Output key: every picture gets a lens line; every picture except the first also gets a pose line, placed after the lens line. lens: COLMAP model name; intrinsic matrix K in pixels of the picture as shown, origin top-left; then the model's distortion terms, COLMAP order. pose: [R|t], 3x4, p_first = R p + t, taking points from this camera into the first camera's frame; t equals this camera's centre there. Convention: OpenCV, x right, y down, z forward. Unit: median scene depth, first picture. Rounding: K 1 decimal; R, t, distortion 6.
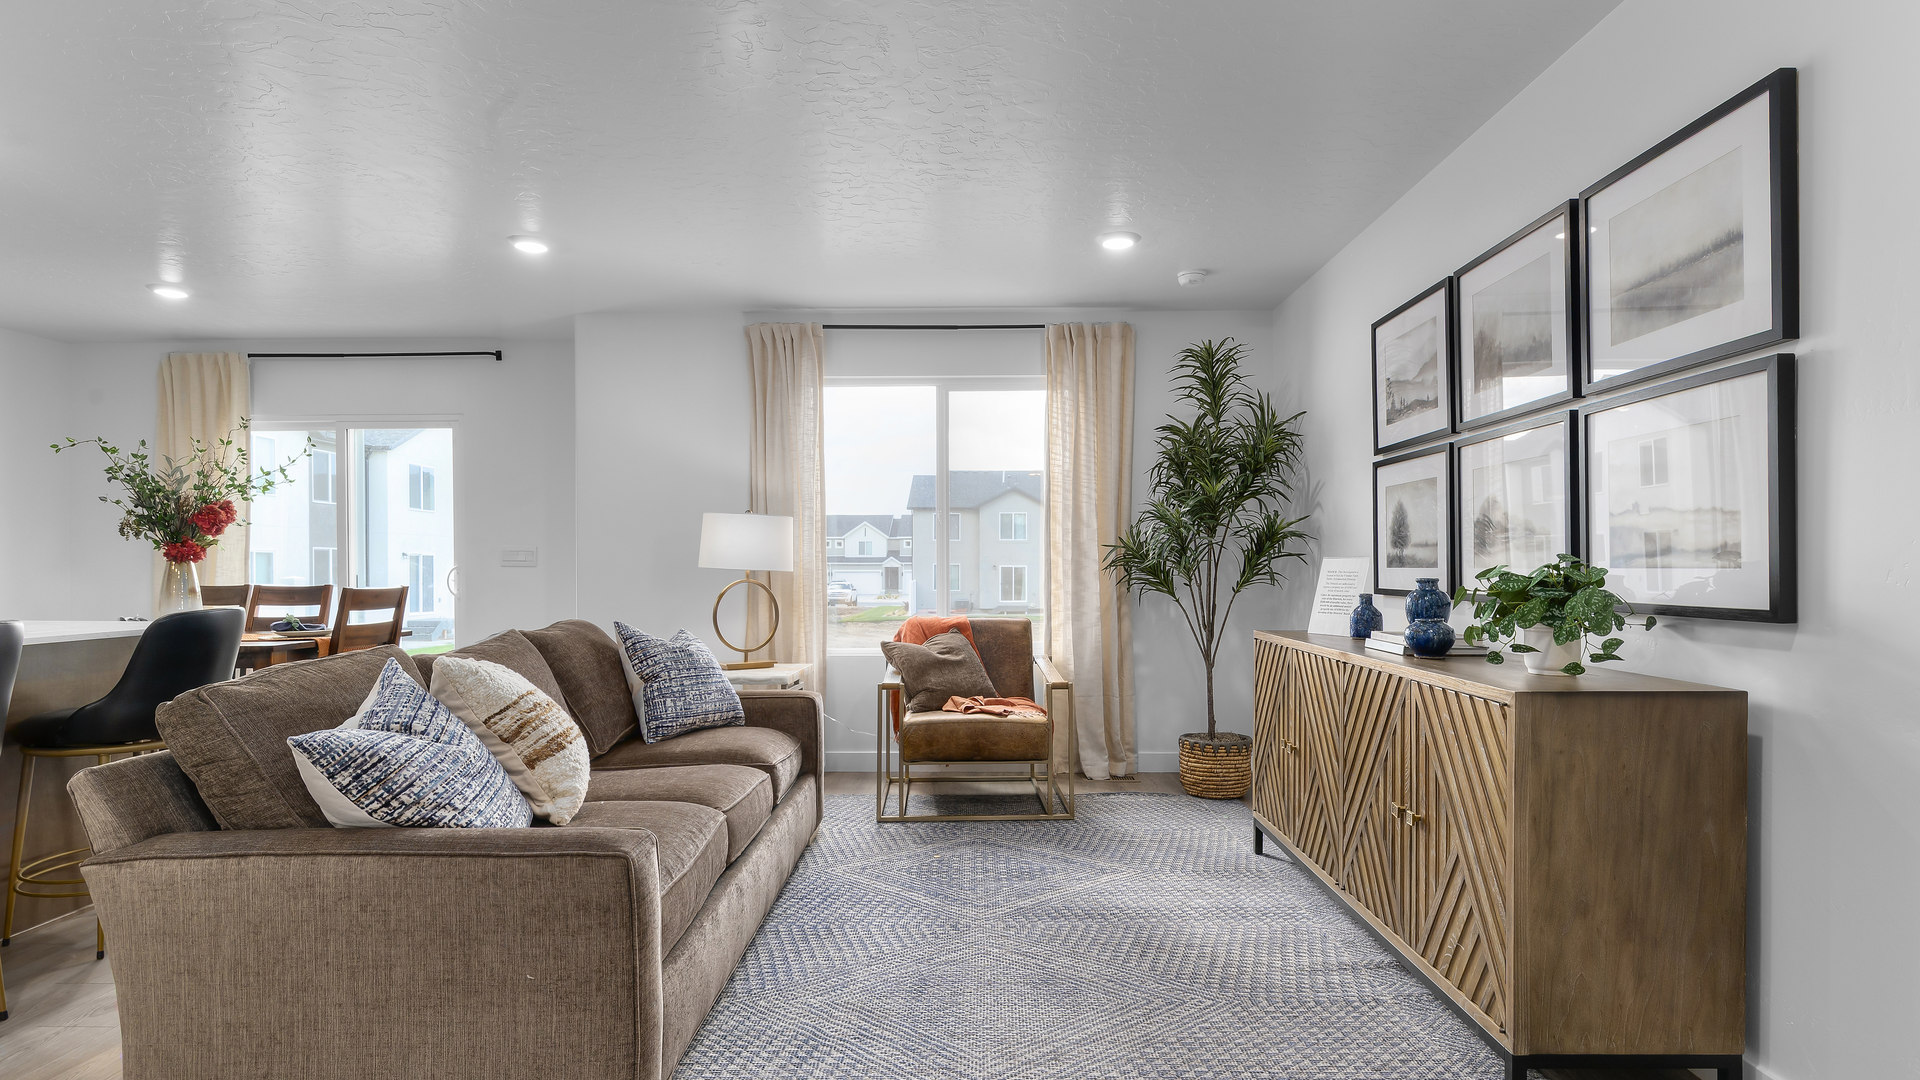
lens RADIAL K [[957.2, 0, 980.0], [0, 957.2, 583.2], [0, 0, 1]] dist [-0.000869, 0.000621]
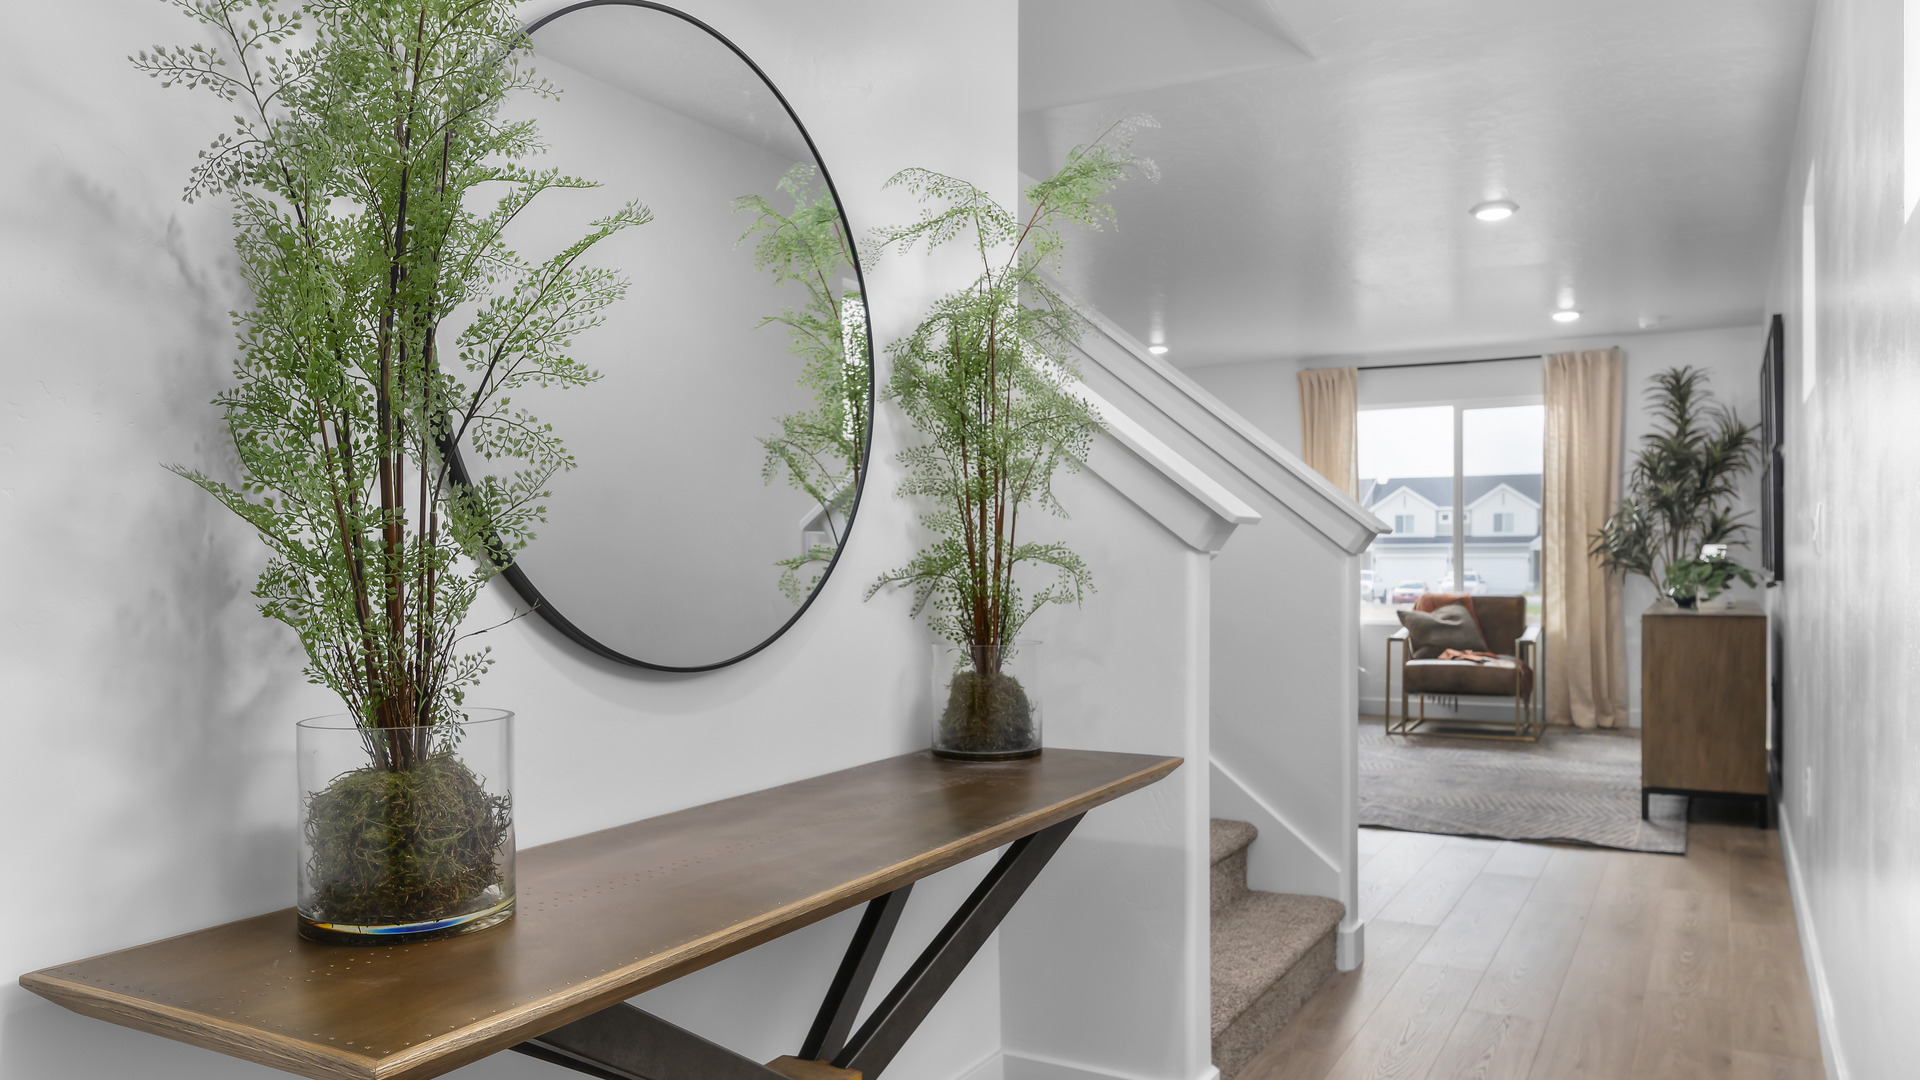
lens RADIAL K [[1409.5, 0, 967.0], [0, 1409.5, 557.8], [0, 0, 1]] dist [-0.014119, -0.001809]
pose [[0.881475, -0.002092, -0.472227, 0.297634], [-0.003158, 0.999942, -0.010324, 0.010755], [0.472221, 0.010592, 0.881417, -1.024050]]
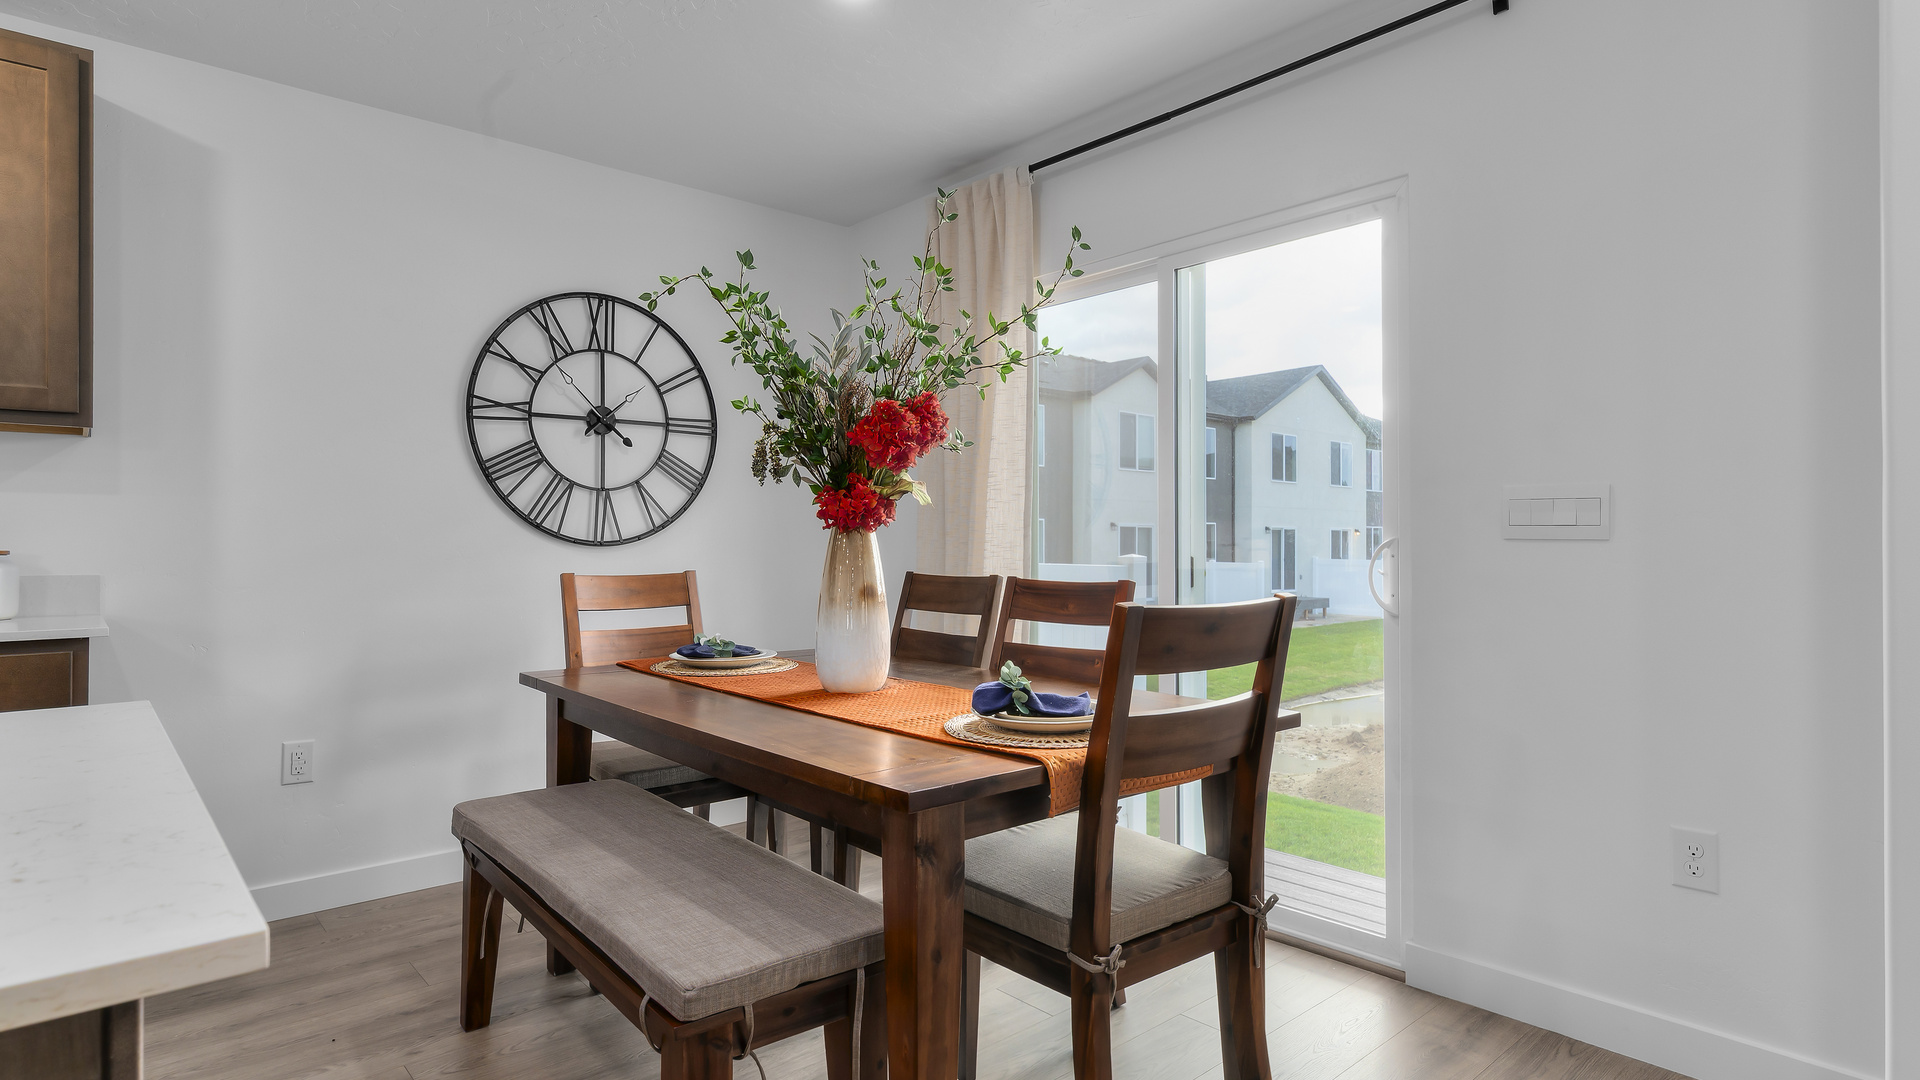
lens RADIAL K [[1010.0, 0, 966.1], [0, 1010.0, 527.5], [0, 0, 1]] dist [0.002791, -0.000137]
pose [[0.673723, -0.009461, -0.738923, -0.431900], [-0.012222, 0.999639, -0.023943, -0.012492], [0.738883, 0.025162, 0.673364, 0.707770]]
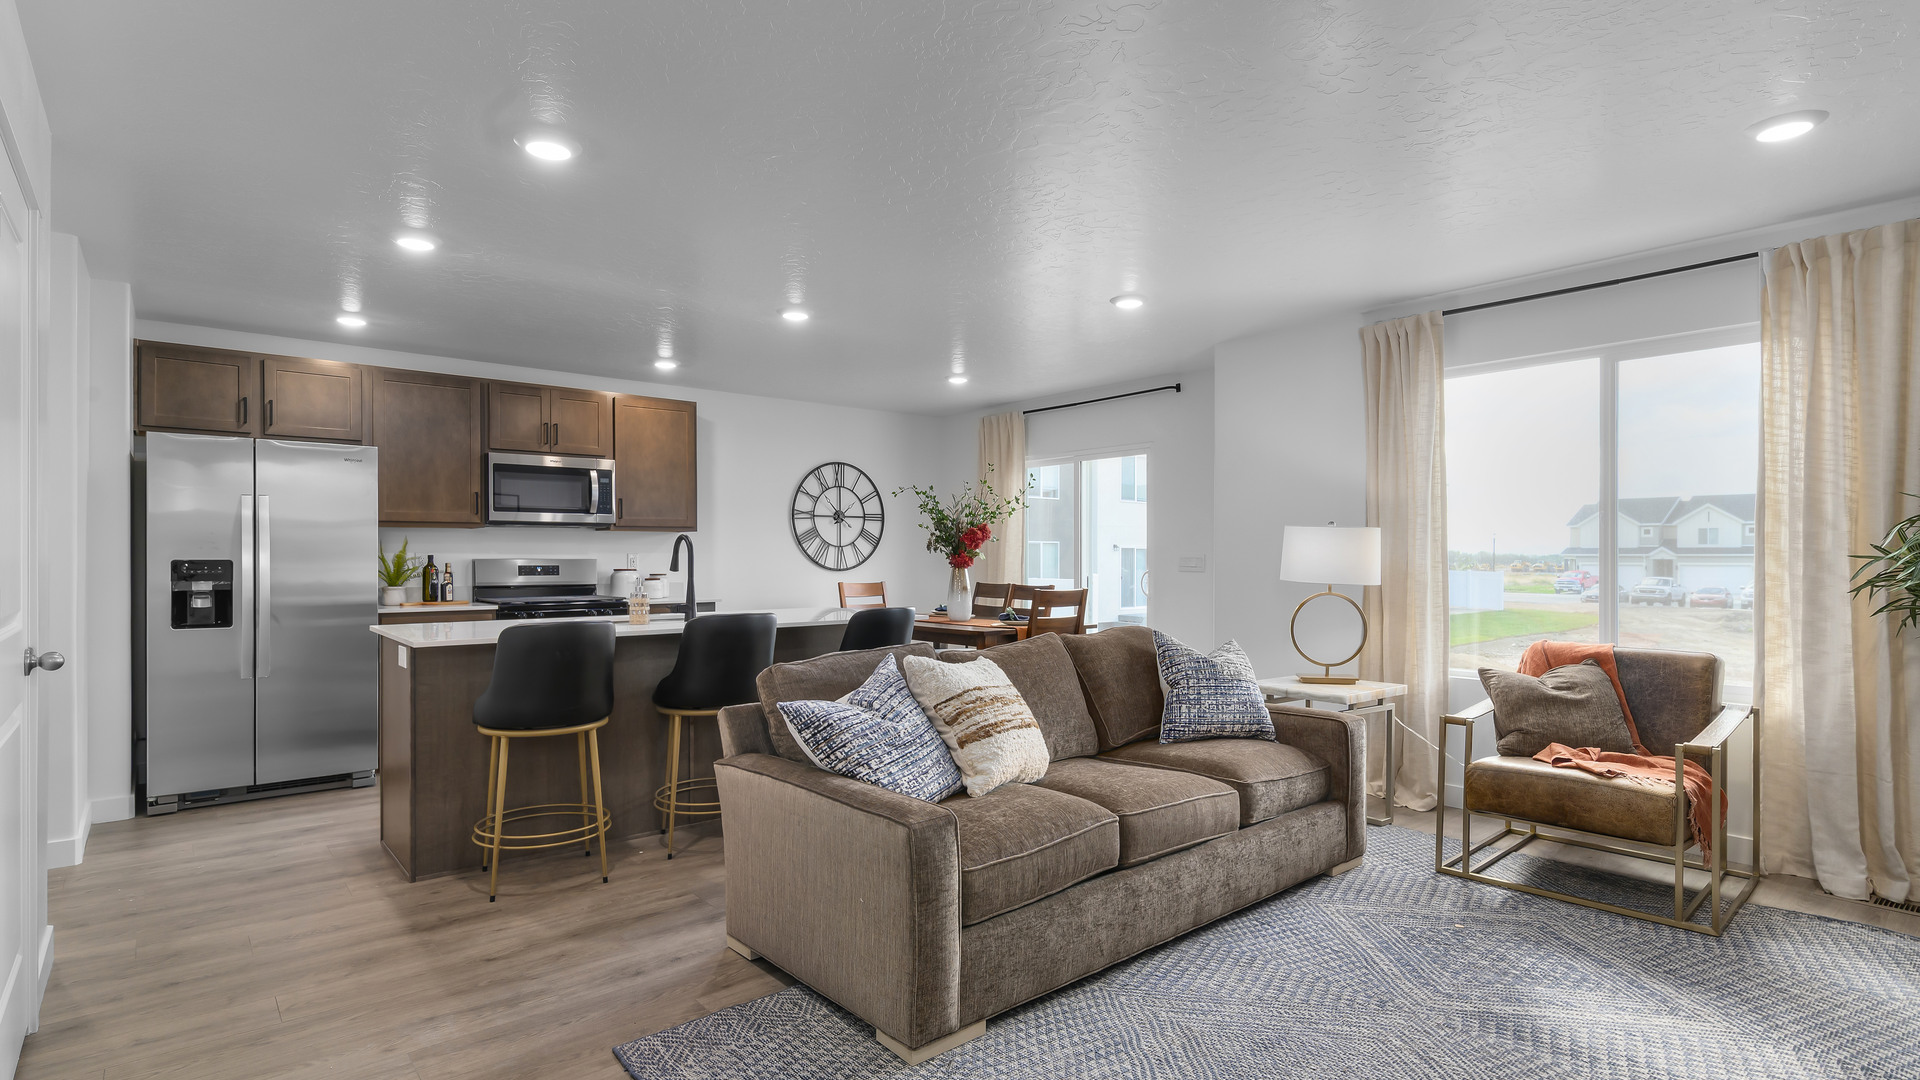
lens RADIAL K [[957.2, 0, 970.6], [0, 957.2, 555.4], [0, 0, 1]] dist [-0.000869, 0.000621]
pose [[0.655299, 0.000497, -0.755370, 0.250639], [-0.013923, 0.999838, -0.011420, -0.024924], [0.755242, 0.018001, 0.655199, 0.079938]]
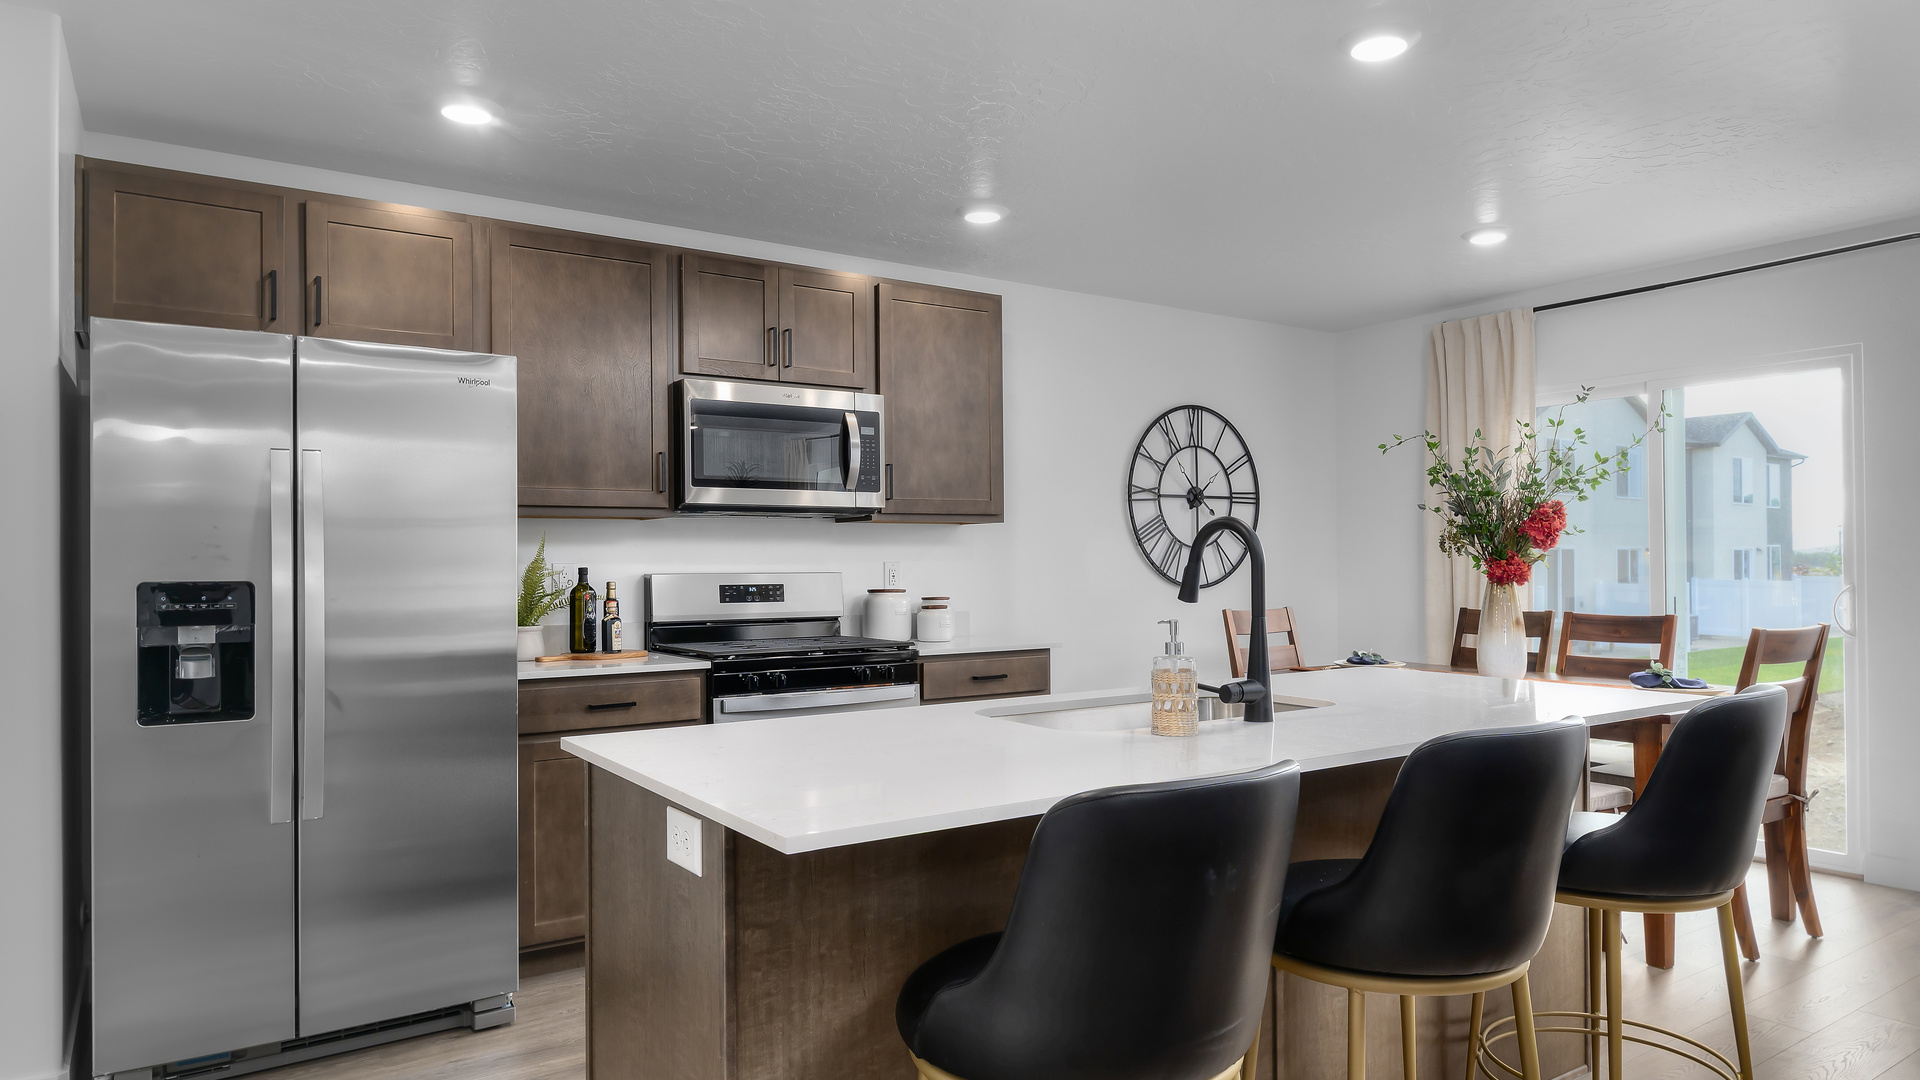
lens RADIAL K [[1192.5, 0, 968.4], [0, 1192.5, 551.2], [0, 0, 1]] dist [0.001624, -0.002832]
pose [[0.569927, -0.010855, -0.821623, -0.294259], [-0.007265, 0.999807, -0.018248, -0.028099], [0.821663, 0.016369, 0.569739, 0.104760]]
